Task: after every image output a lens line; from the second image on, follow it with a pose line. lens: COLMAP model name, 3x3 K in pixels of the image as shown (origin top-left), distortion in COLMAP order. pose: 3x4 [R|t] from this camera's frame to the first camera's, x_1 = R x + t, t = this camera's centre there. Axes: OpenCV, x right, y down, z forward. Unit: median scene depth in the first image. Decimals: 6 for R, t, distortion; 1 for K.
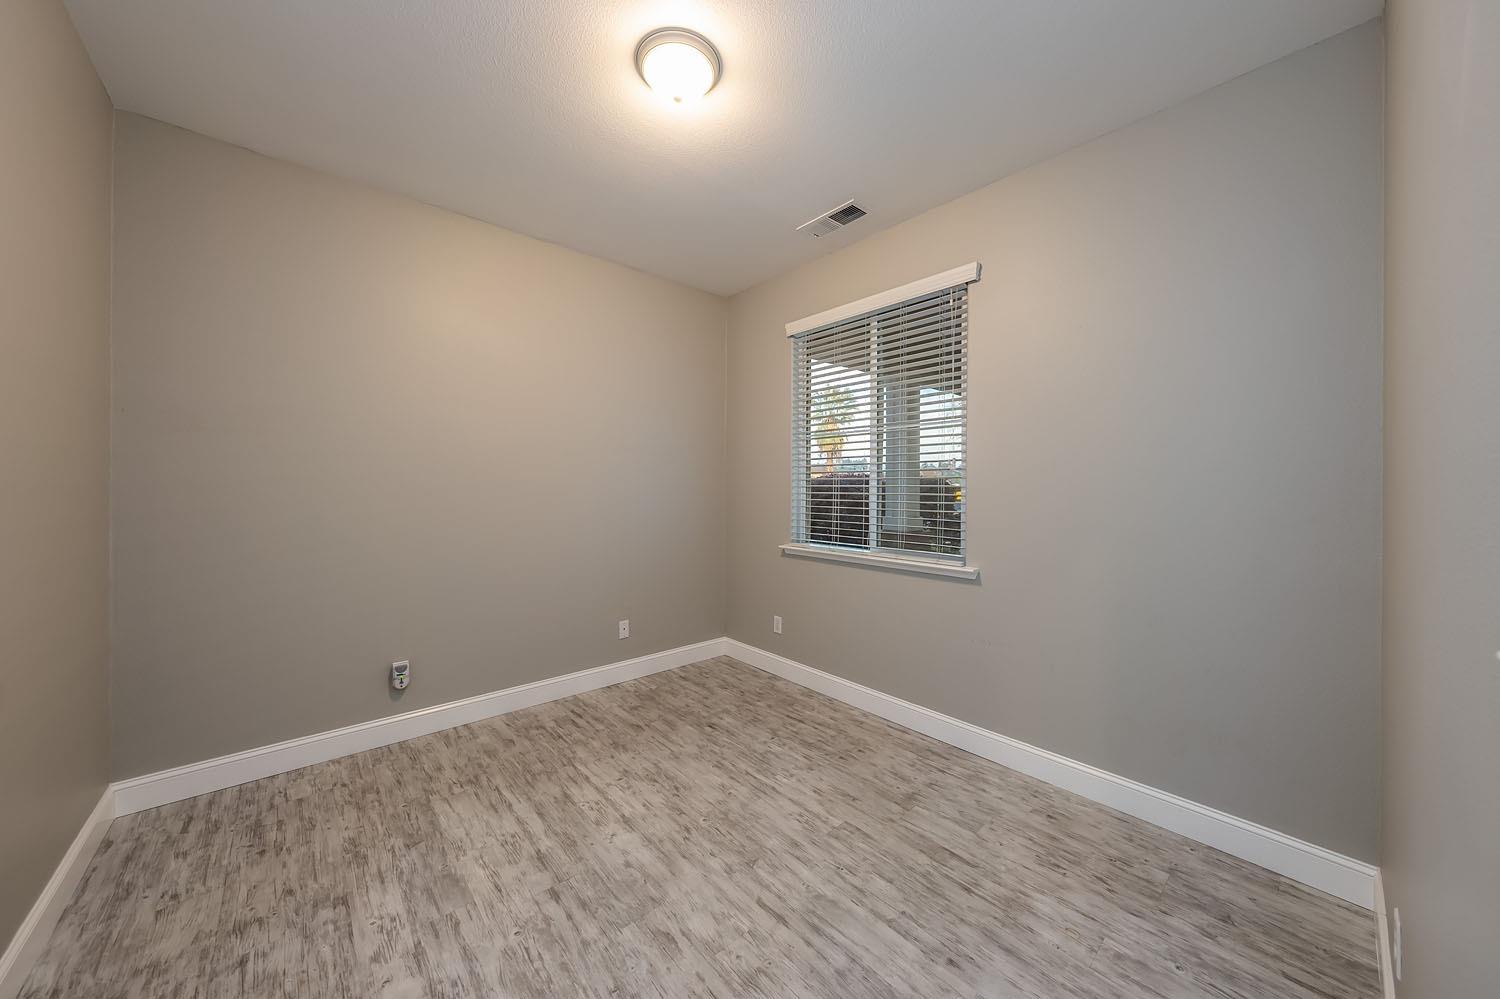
lens RADIAL K [[513.4, 0, 742.8], [0, 513.4, 496.0], [0, 0, 1]] dist [-0.003885, 0.000359]
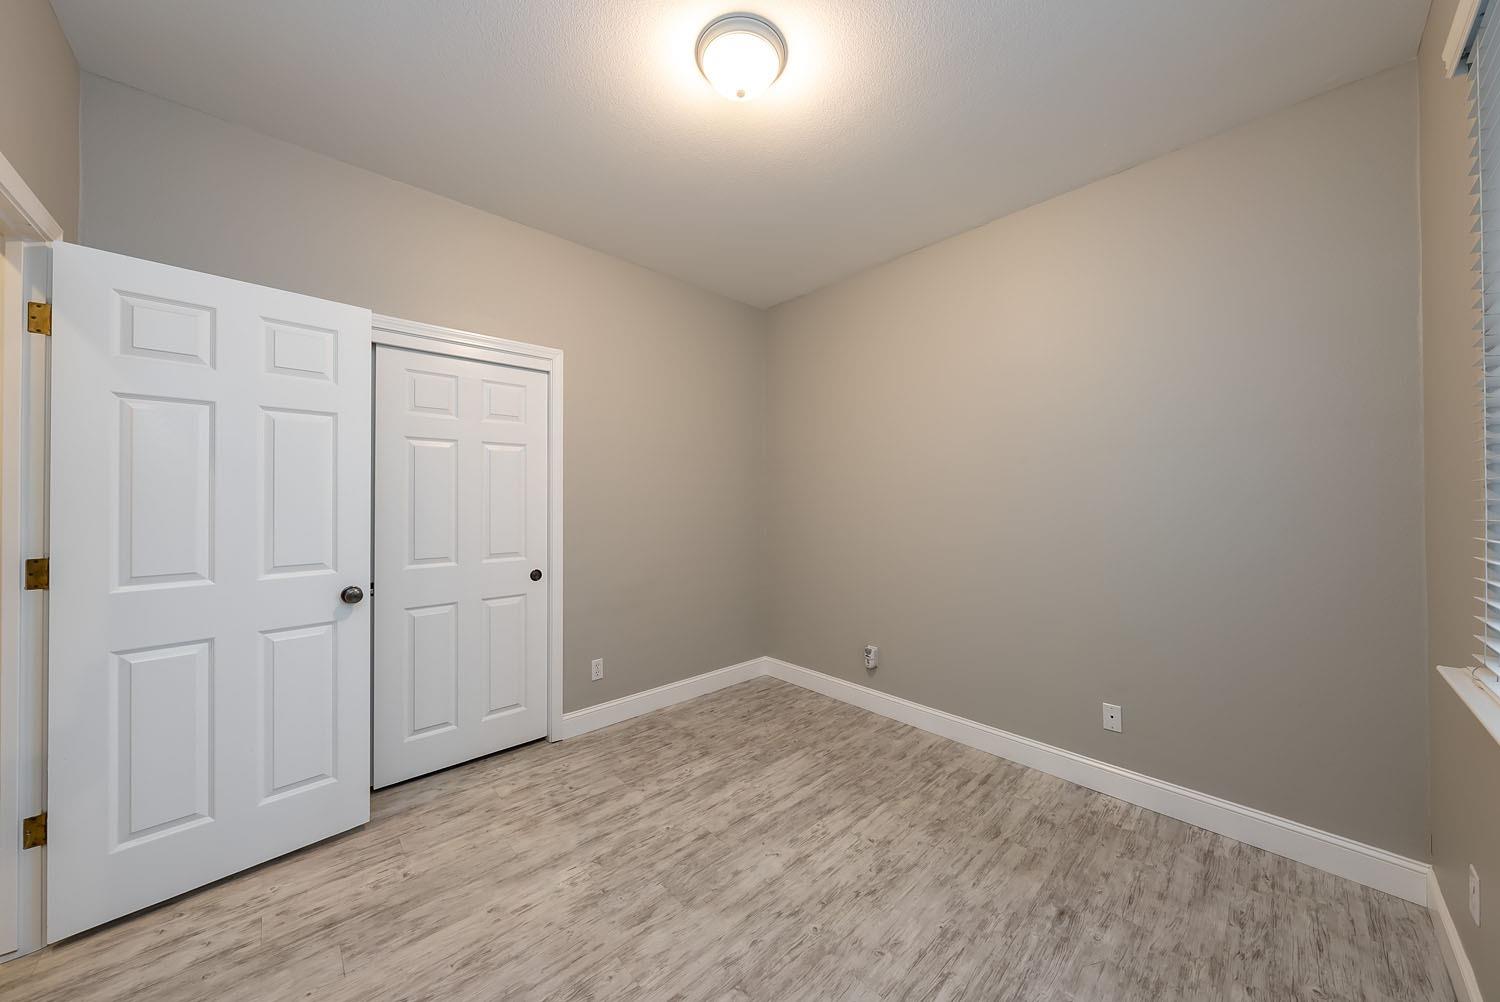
lens RADIAL K [[513.4, 0, 781.2], [0, 513.4, 487.3], [0, 0, 1]] dist [-0.003885, 0.000359]
pose [[0.065447, -0.028698, -0.997443, 0.676330], [-0.020437, 0.999338, -0.030093, -0.027330], [0.997647, 0.022354, 0.064817, 0.807033]]
